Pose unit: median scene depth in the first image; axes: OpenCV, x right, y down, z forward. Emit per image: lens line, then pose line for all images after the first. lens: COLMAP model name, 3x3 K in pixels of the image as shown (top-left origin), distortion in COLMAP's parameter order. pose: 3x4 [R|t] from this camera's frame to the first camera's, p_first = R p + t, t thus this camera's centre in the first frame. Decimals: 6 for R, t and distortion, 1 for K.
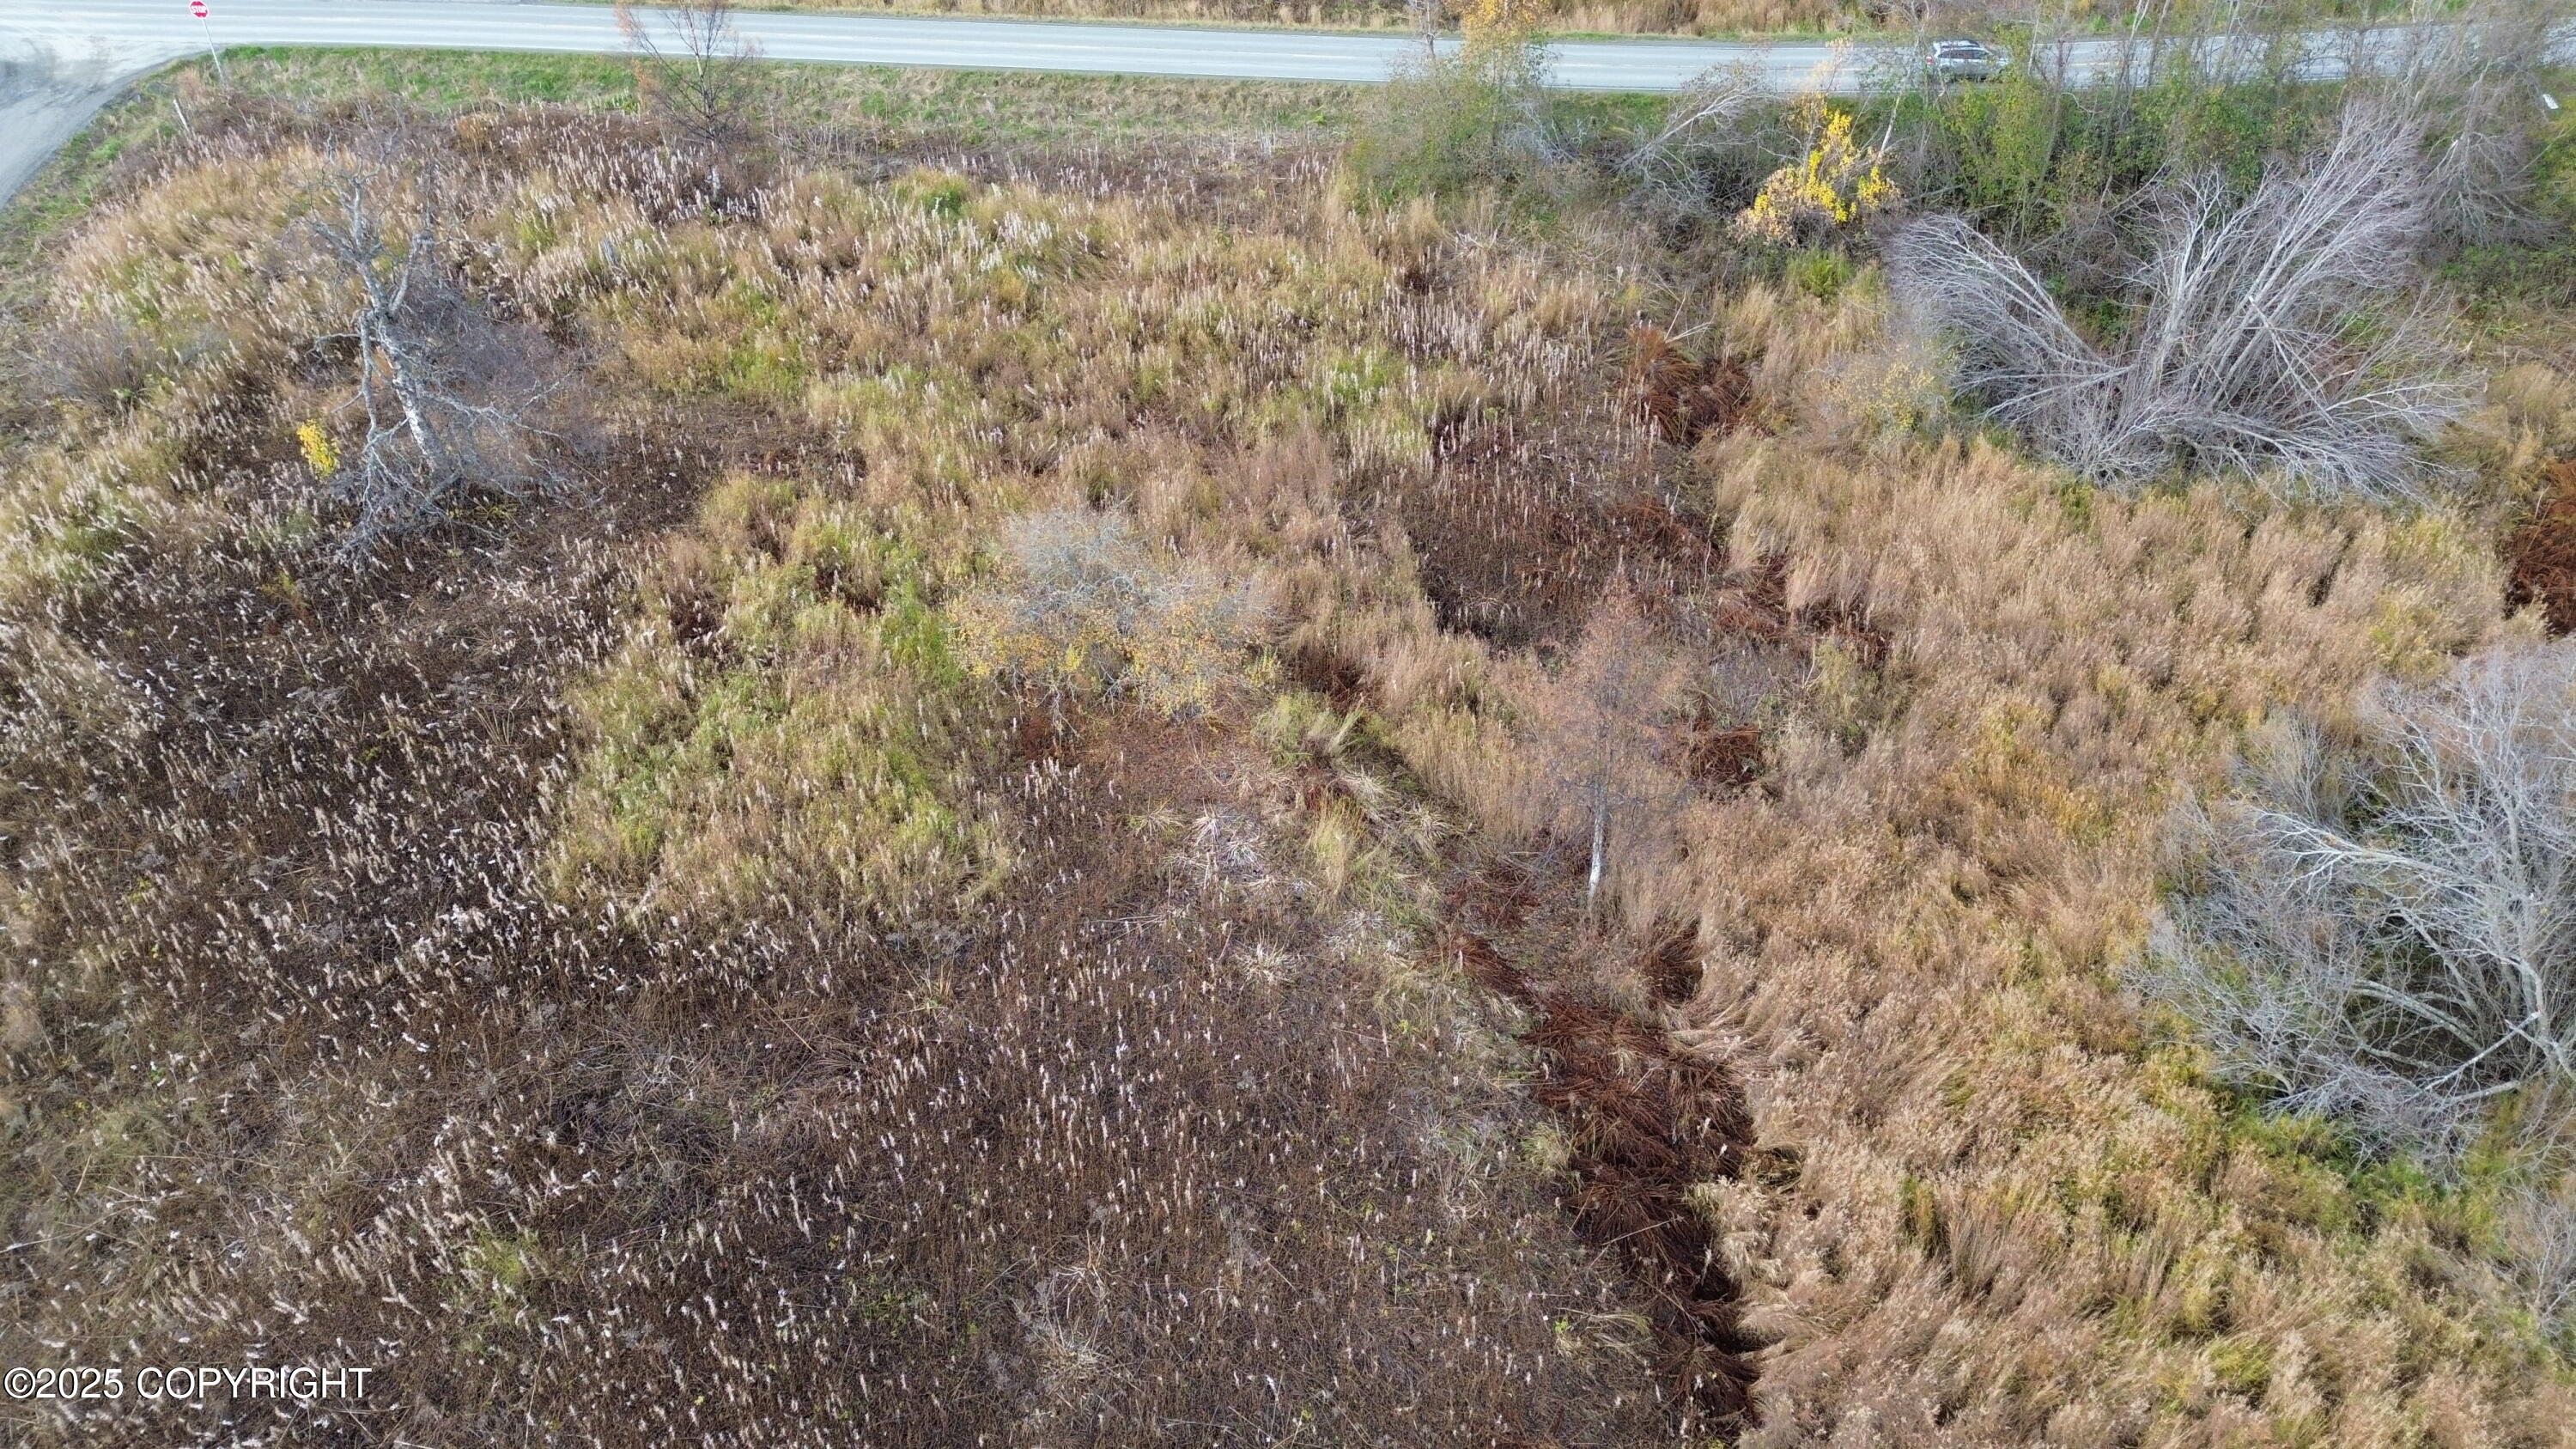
lens RADIAL K [[1808.1, 0, 1294.8], [0, 1808.1, 731.1], [0, 0, 1]] dist [0.079428, -0.079043]
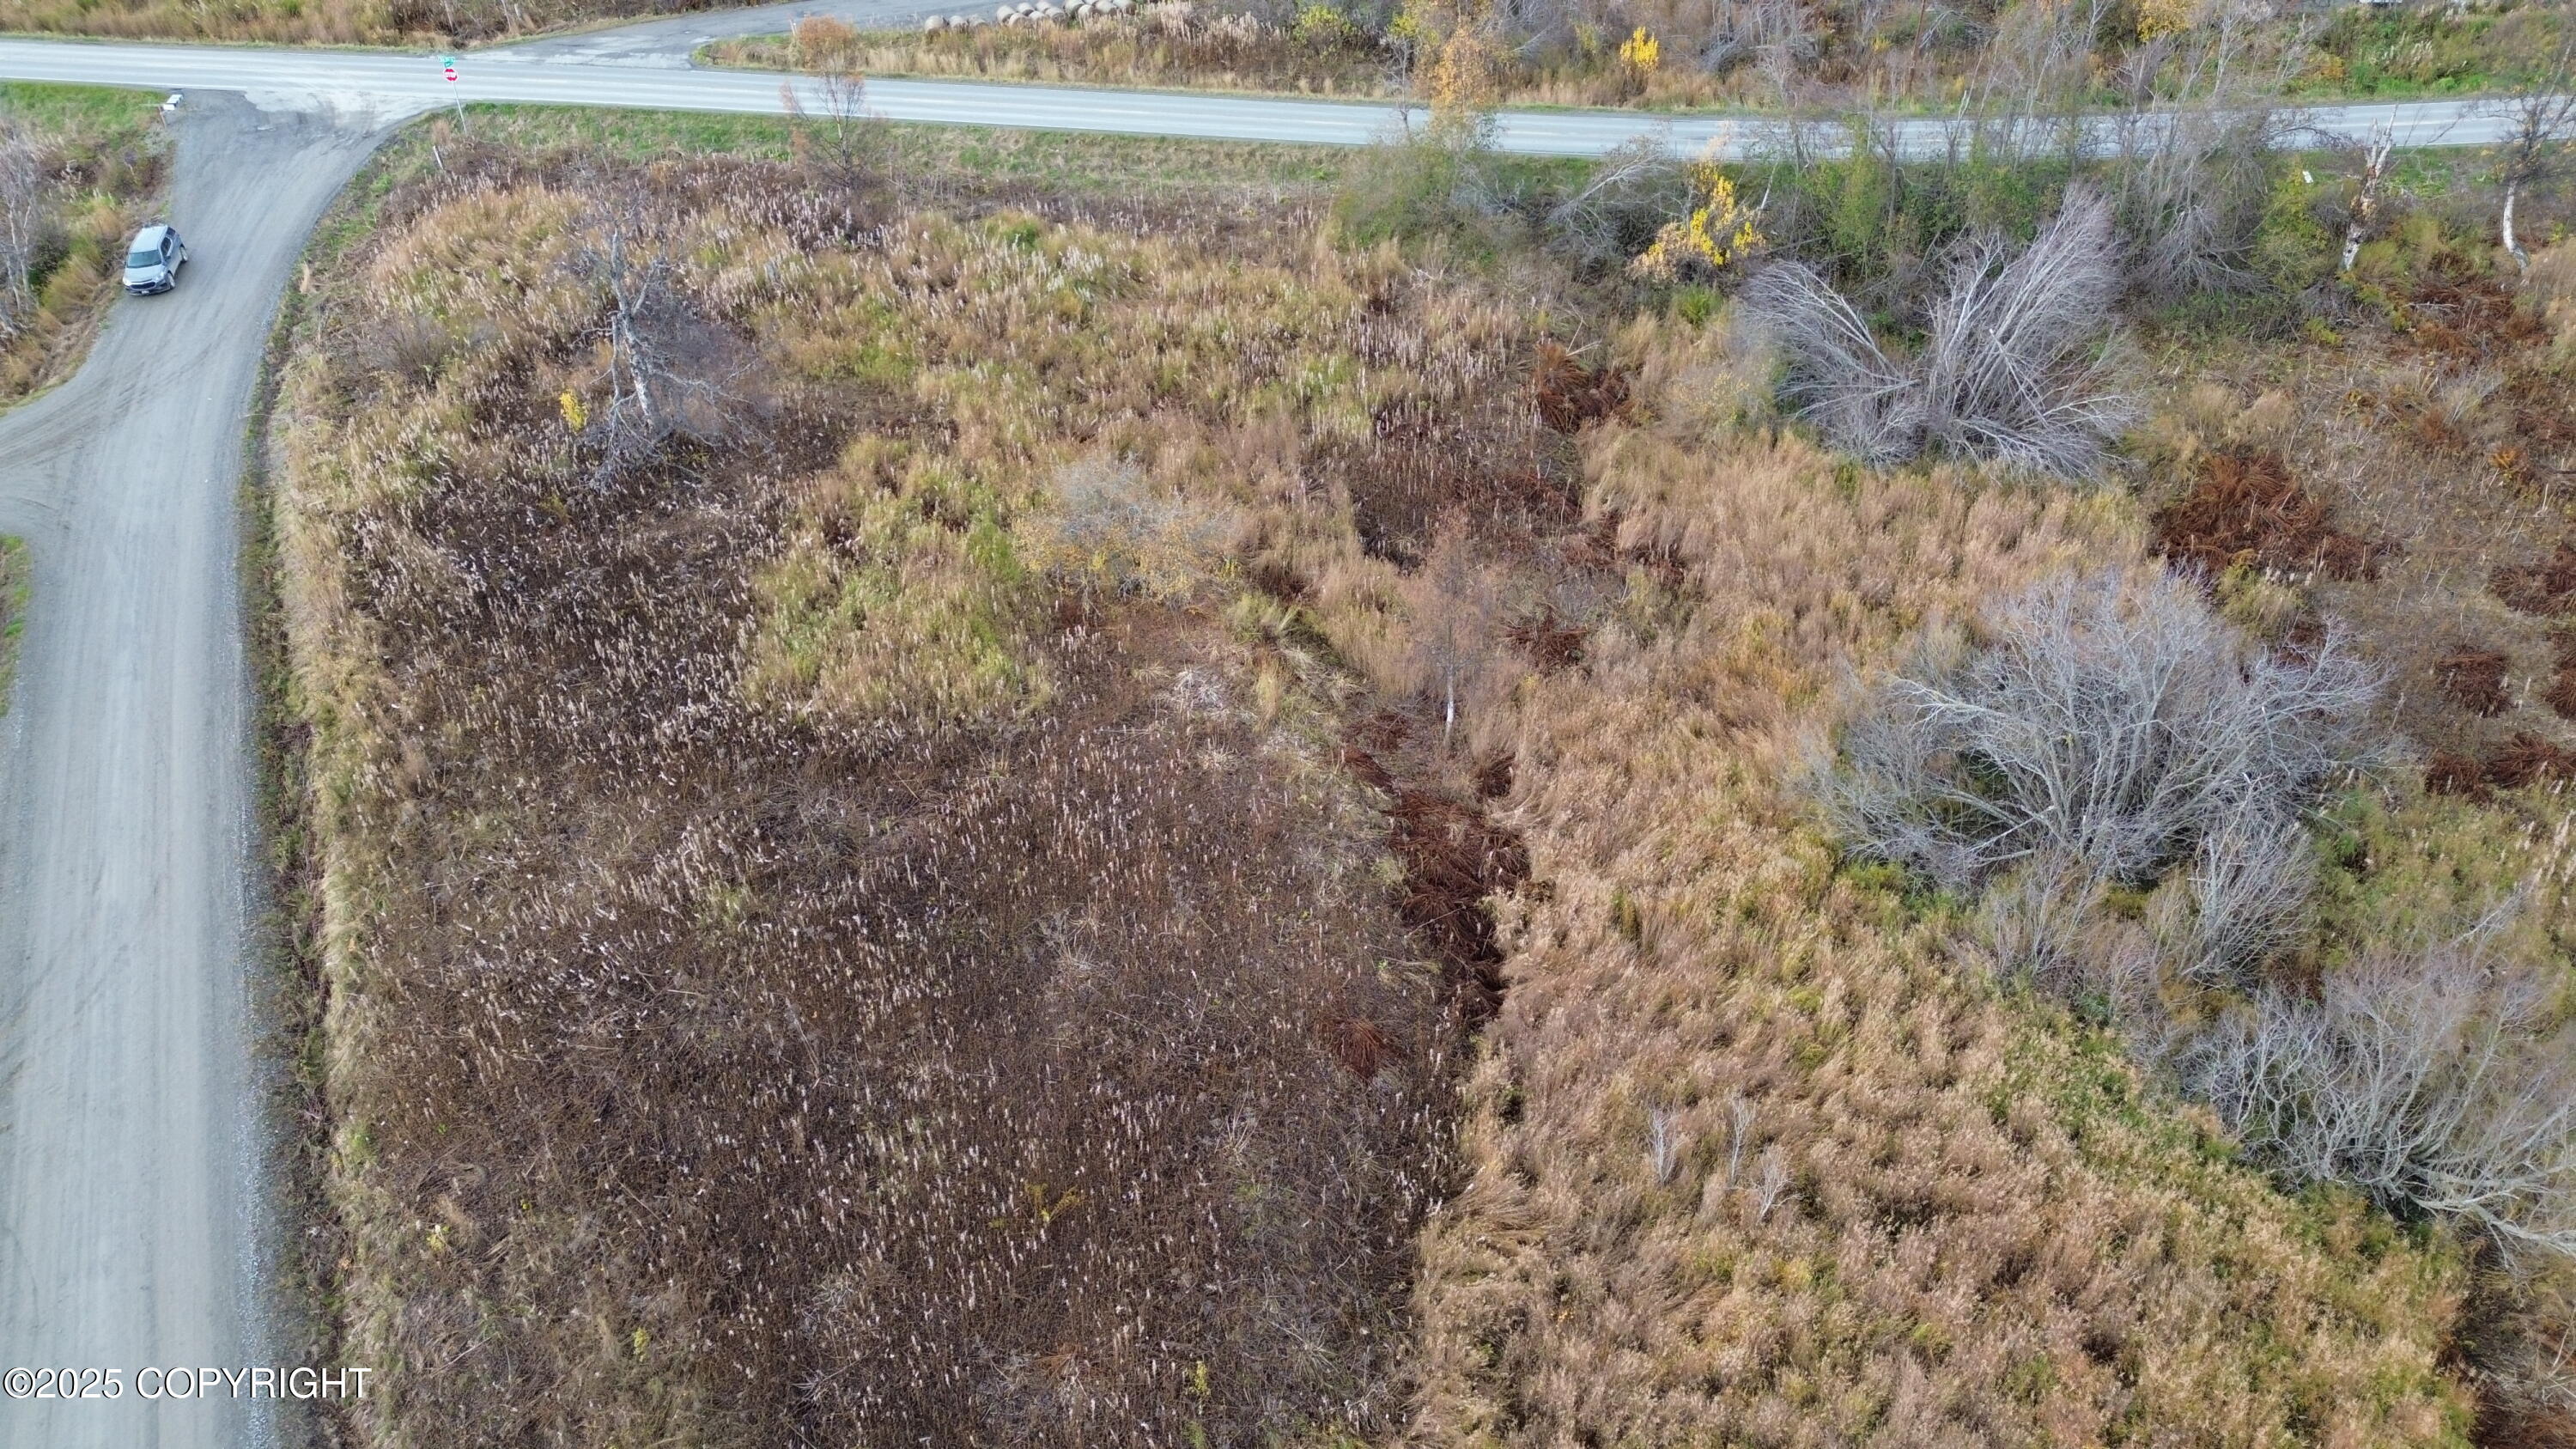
lens RADIAL K [[1809.9, 0, 1294.4], [0, 1809.9, 719.6], [0, 0, 1]] dist [0.092455, -0.100635]
pose [[0.998921, 0.027560, -0.037379, 0.076805], [-0.028103, 0.999506, -0.014078, 0.085319], [0.036973, 0.015113, 0.999202, -0.368778]]
